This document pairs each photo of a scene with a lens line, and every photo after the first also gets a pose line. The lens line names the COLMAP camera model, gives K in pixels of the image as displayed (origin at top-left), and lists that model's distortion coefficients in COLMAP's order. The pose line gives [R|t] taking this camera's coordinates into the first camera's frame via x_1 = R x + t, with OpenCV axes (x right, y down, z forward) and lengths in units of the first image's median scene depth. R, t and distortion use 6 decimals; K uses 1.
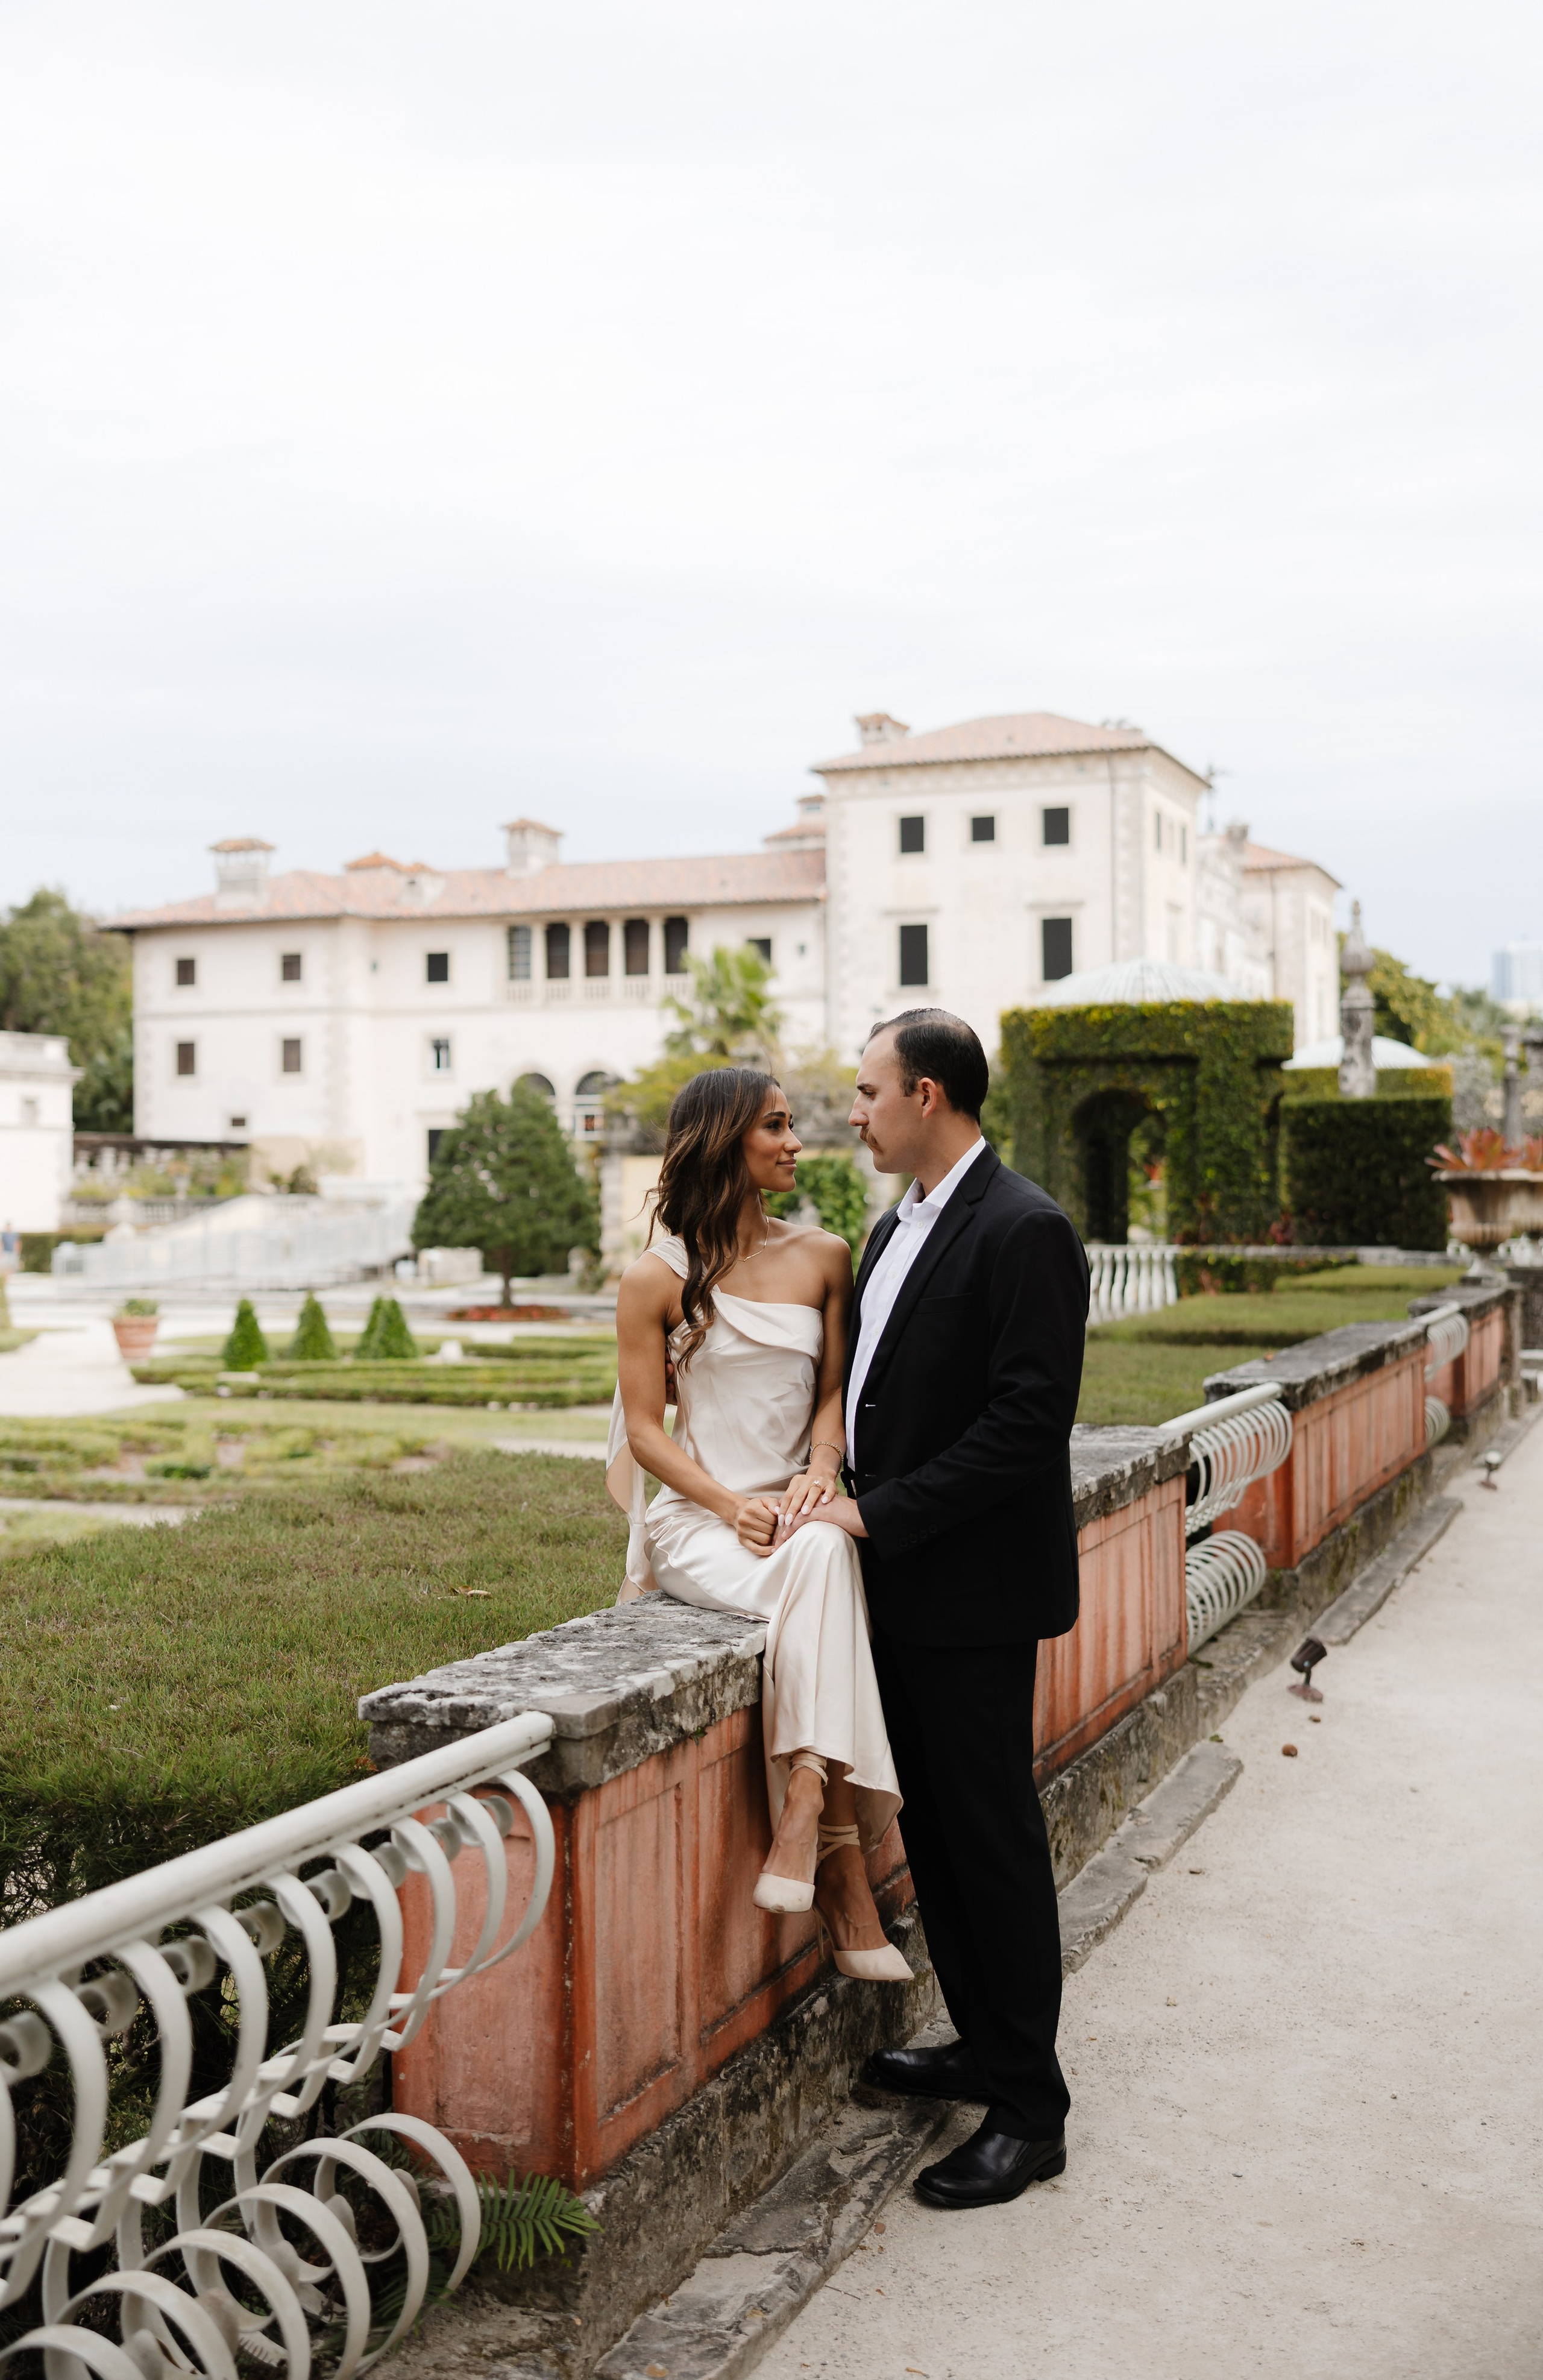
lens RADIAL K [[2637.5, 0, 772.0], [0, 2637.5, 1194.3], [0, 0, 1]] dist [0.008092, 0.000000]
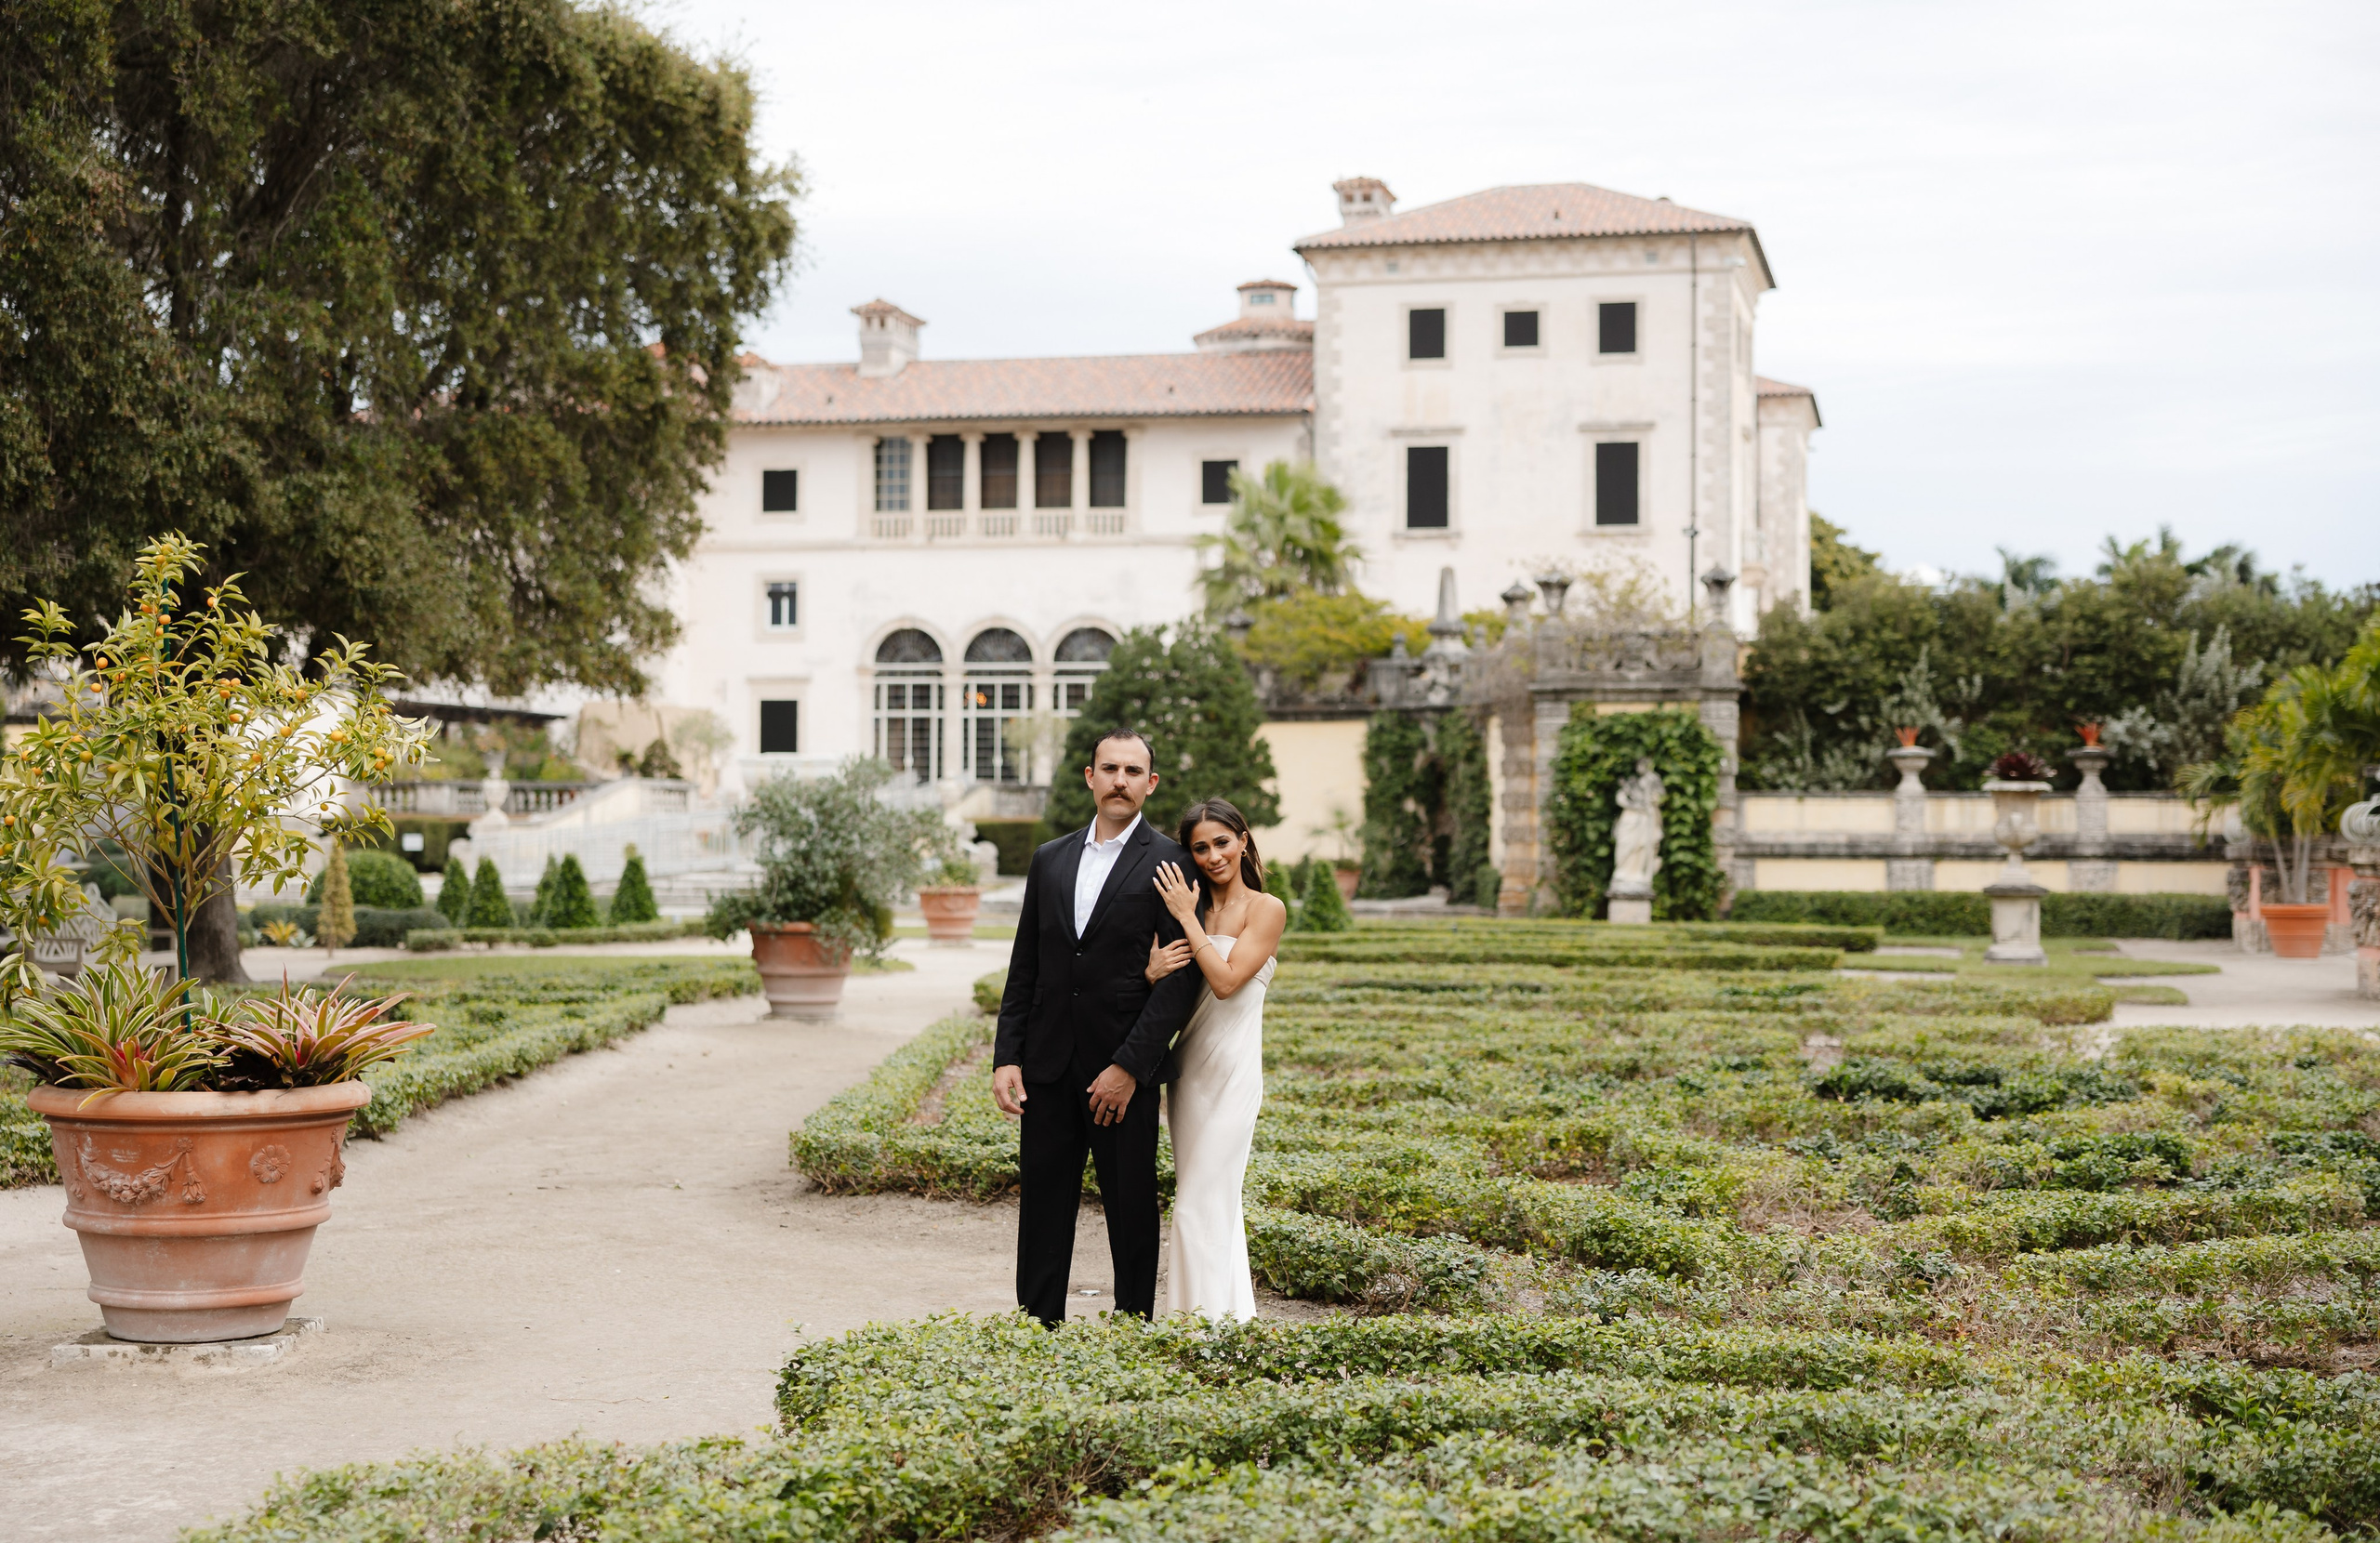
lens RADIAL K [[3508.5, 0, 1189.9], [0, 3508.5, 770.7], [0, 0, 1]] dist [0.024933, 0.000000]
pose [[0.994064, 0.015290, 0.107722, -0.122555], [-0.013287, 0.999726, -0.019280, 0.013667], [-0.107987, 0.017734, 0.993994, -0.023096]]
